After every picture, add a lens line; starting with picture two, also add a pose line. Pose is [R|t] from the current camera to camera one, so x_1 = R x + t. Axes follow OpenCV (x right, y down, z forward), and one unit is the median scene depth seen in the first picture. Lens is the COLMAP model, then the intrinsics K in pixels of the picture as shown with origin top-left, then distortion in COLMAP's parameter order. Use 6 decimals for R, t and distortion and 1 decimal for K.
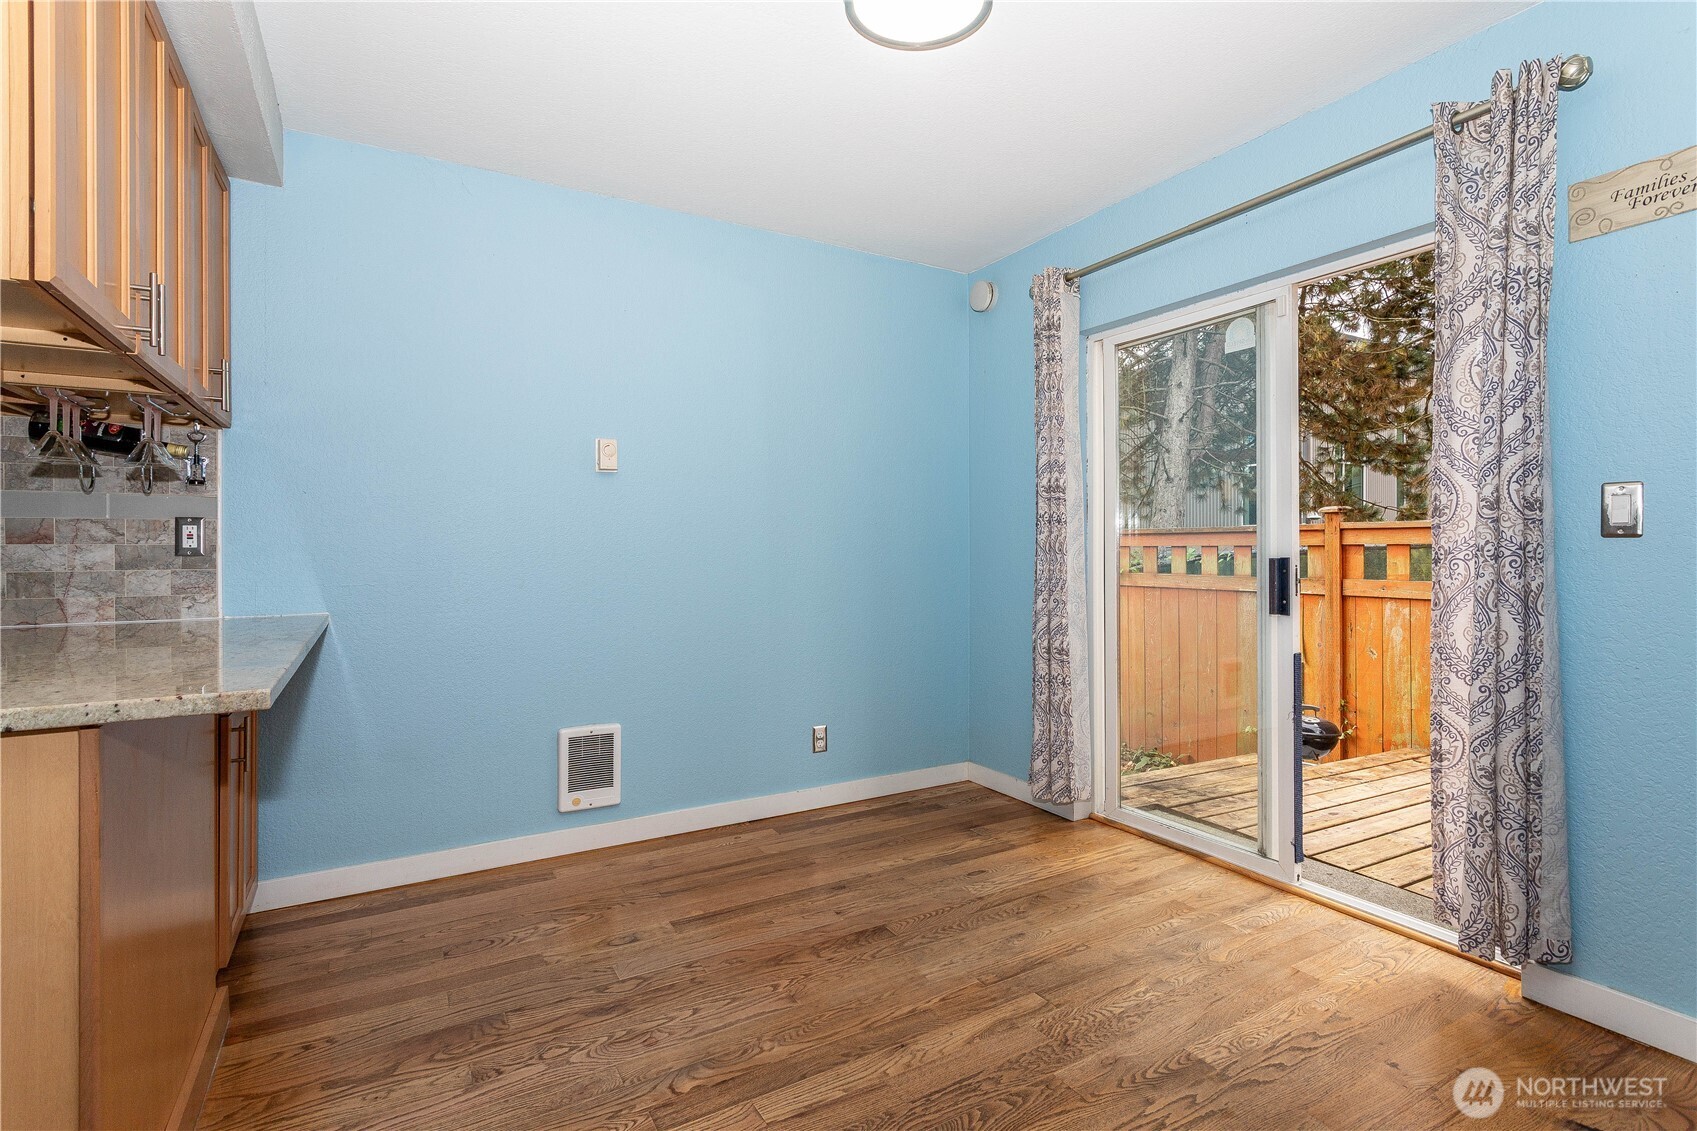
lens RADIAL K [[799.8, 0, 839.1], [0, 799.8, 551.1], [0, 0, 1]] dist [0.000079, 0.002085]
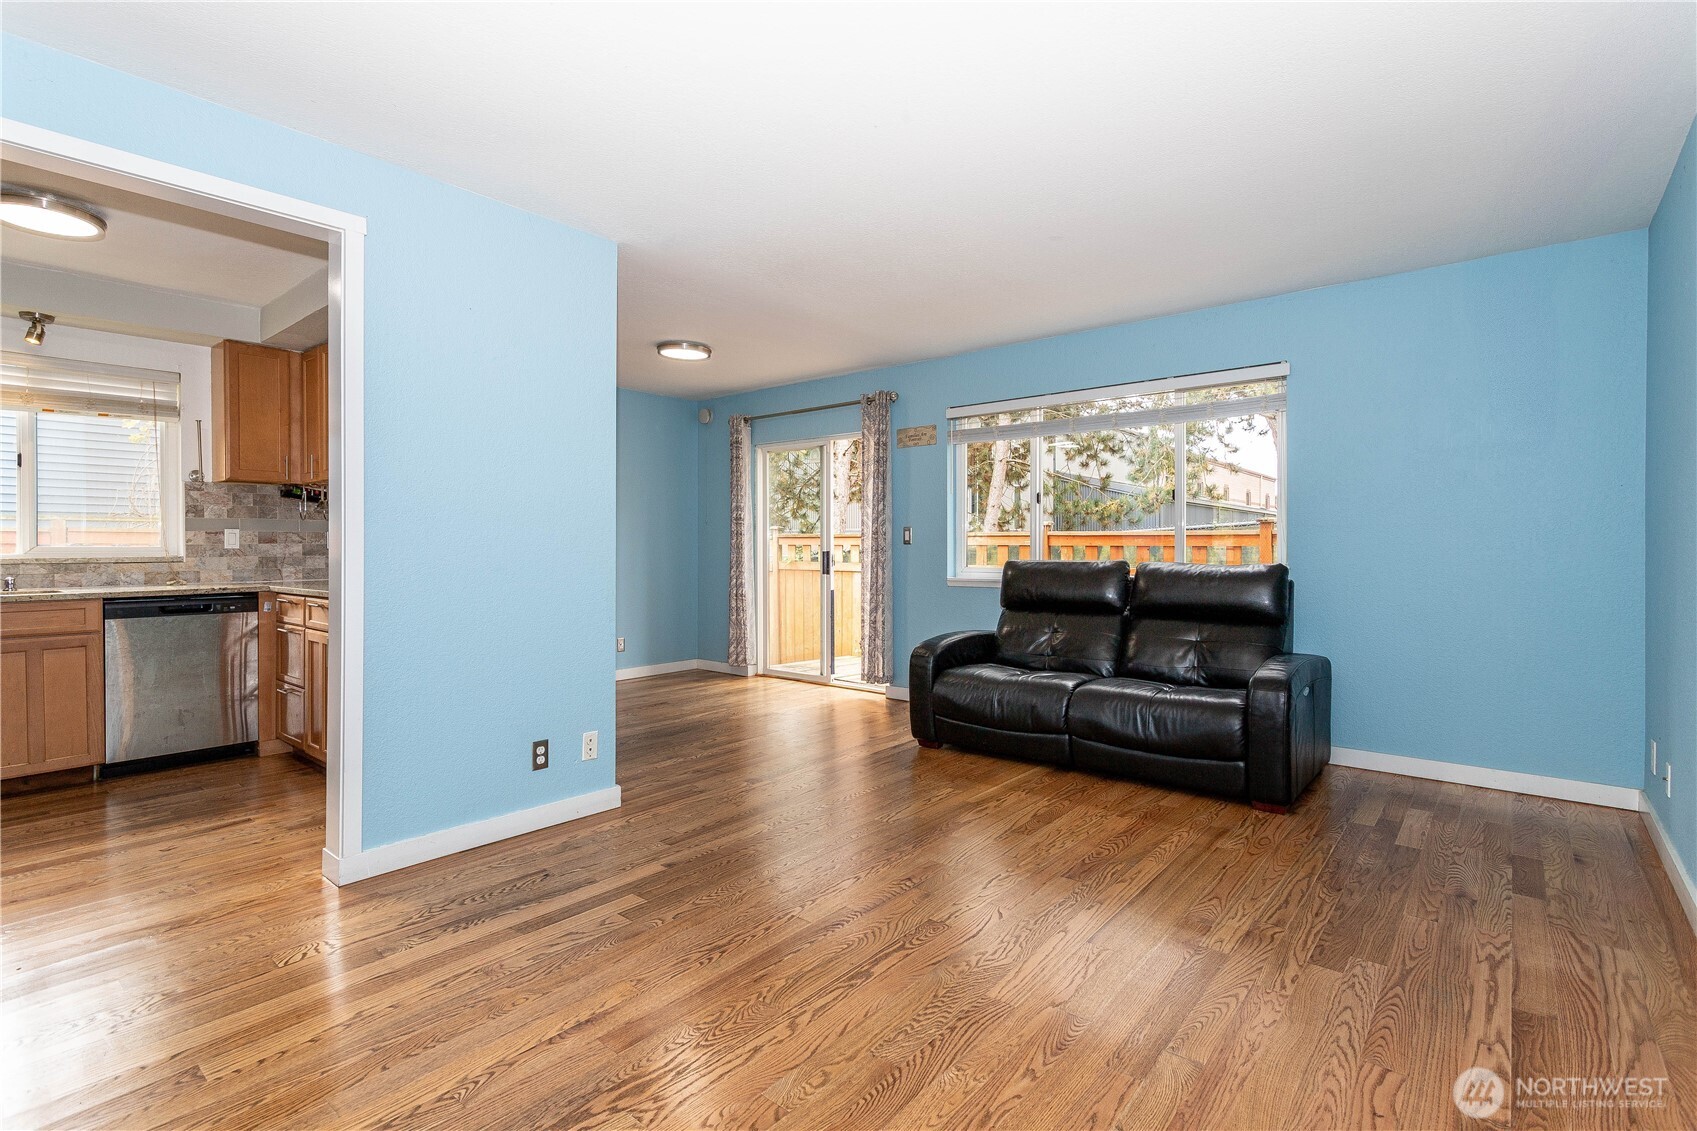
lens RADIAL K [[799.8, 0, 839.1], [0, 799.8, 551.1], [0, 0, 1]] dist [0.000079, 0.002085]
pose [[0.938814, 0.001184, 0.344423, -0.284717], [-0.002692, 0.999989, 0.003900, -0.001150], [-0.344414, -0.004589, 0.938807, -1.453169]]
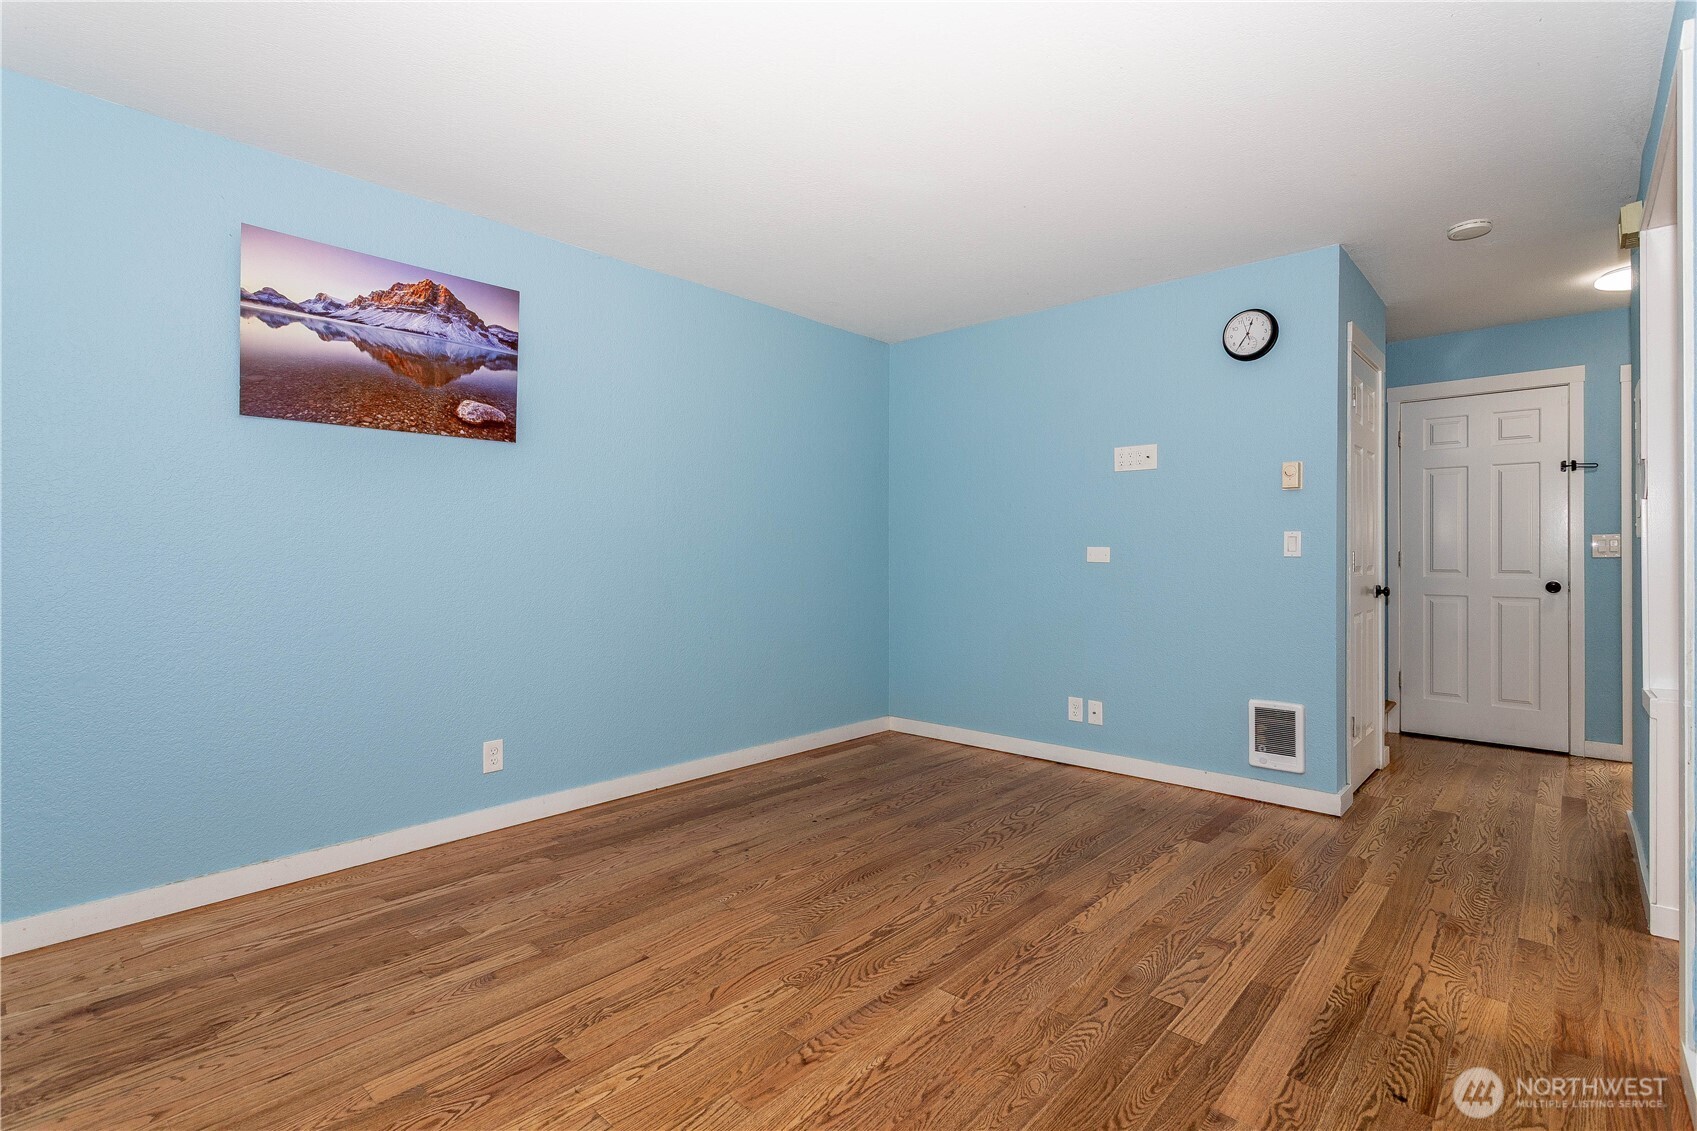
lens RADIAL K [[799.8, 0, 839.1], [0, 799.8, 551.1], [0, 0, 1]] dist [0.000079, 0.002085]
pose [[-0.950822, 0.000312, -0.309736, 0.395794], [0.000987, 0.999997, -0.002022, -0.002888], [0.309735, -0.002228, -0.950820, 0.282741]]
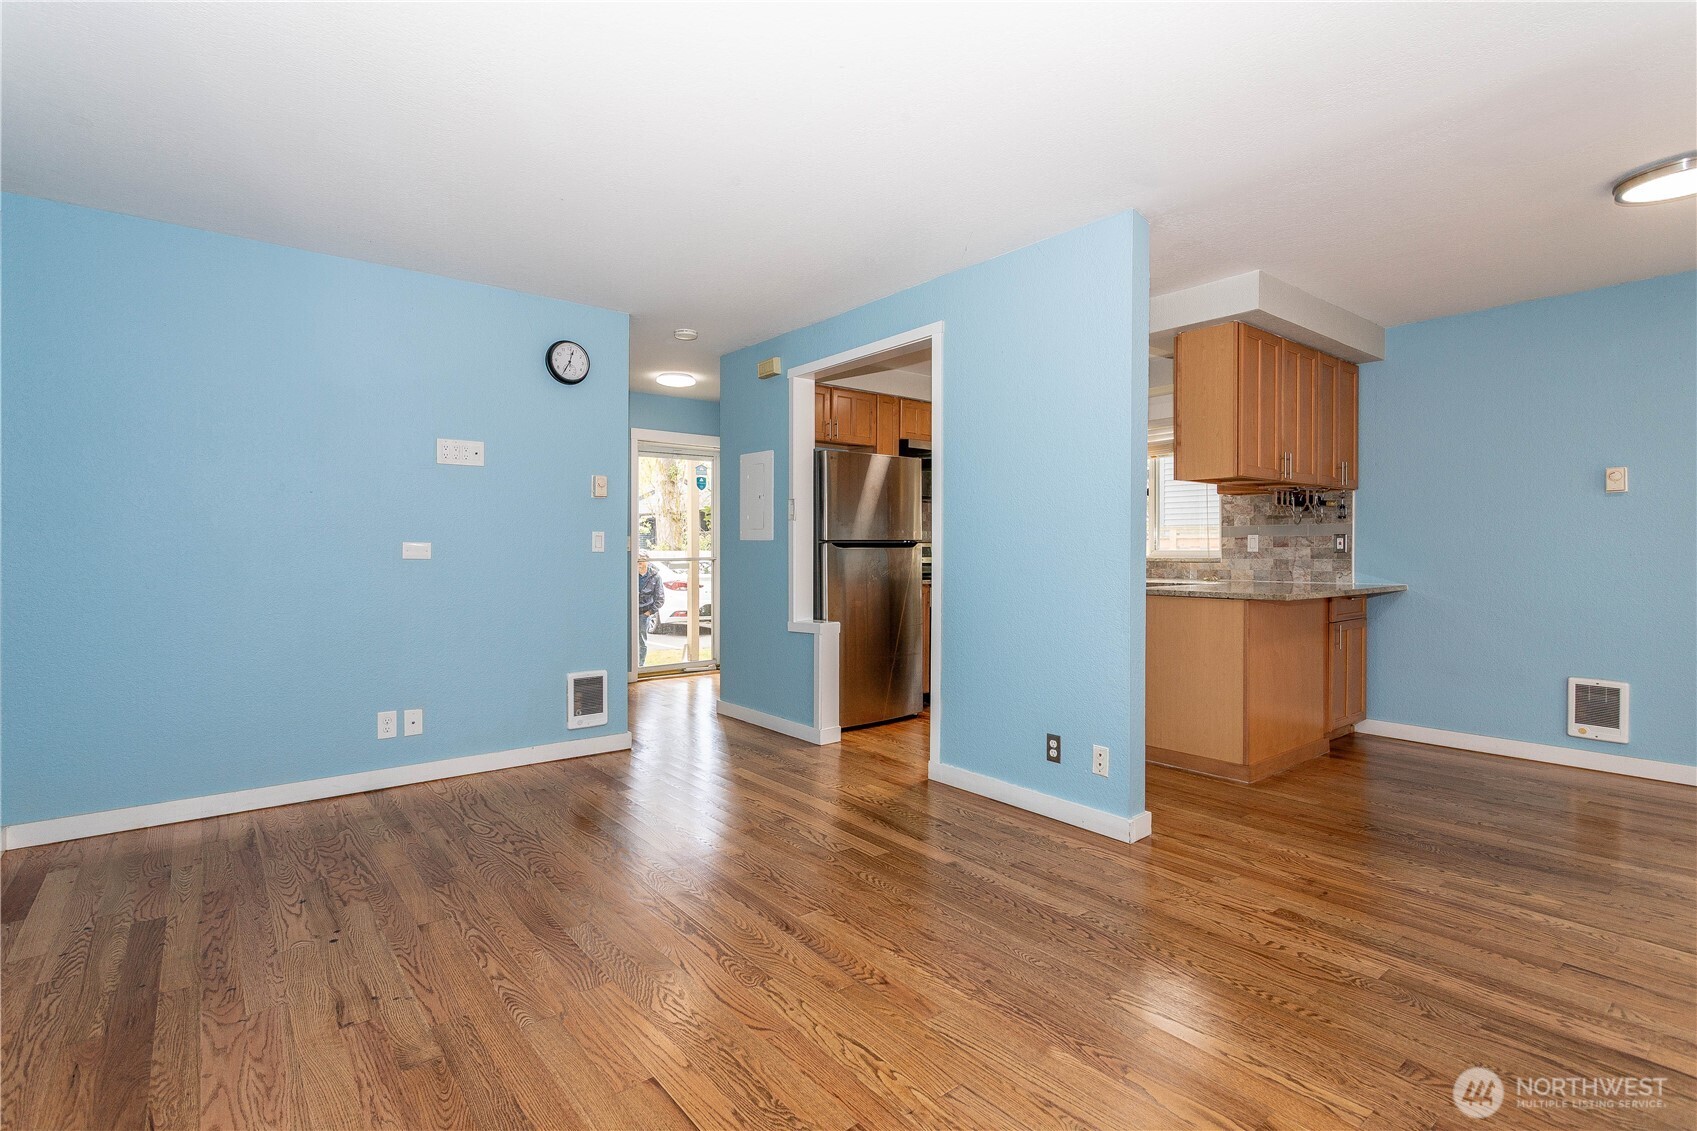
lens RADIAL K [[799.8, 0, 839.1], [0, 799.8, 551.1], [0, 0, 1]] dist [0.000079, 0.002085]
pose [[0.155703, 0.005317, -0.987790, 1.045419], [-0.001590, 0.999986, 0.005132, -0.007077], [0.987803, 0.000772, 0.155710, -0.613241]]
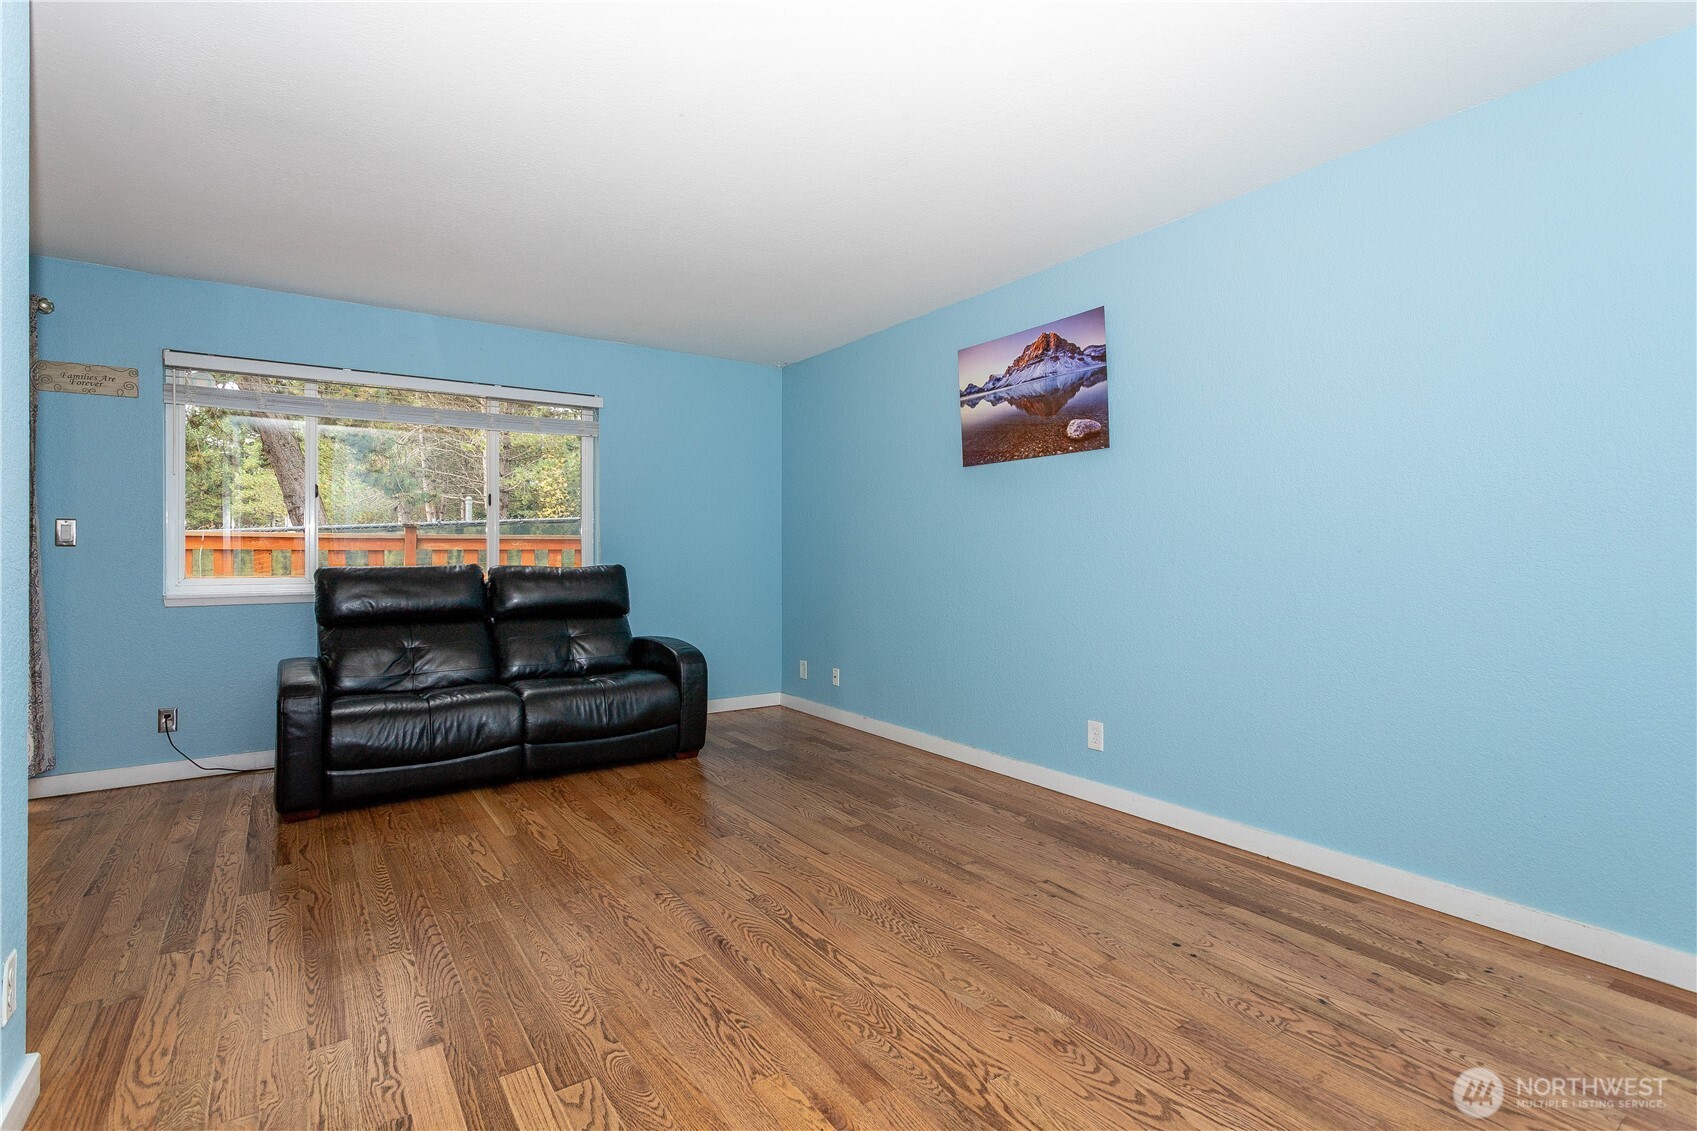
lens RADIAL K [[799.8, 0, 839.1], [0, 799.8, 551.1], [0, 0, 1]] dist [0.000079, 0.002085]
pose [[-0.085791, 0.003670, 0.996306, -0.913415], [-0.000046, 0.999993, -0.003687, 0.001699], [-0.996313, -0.000362, -0.085791, -0.580614]]
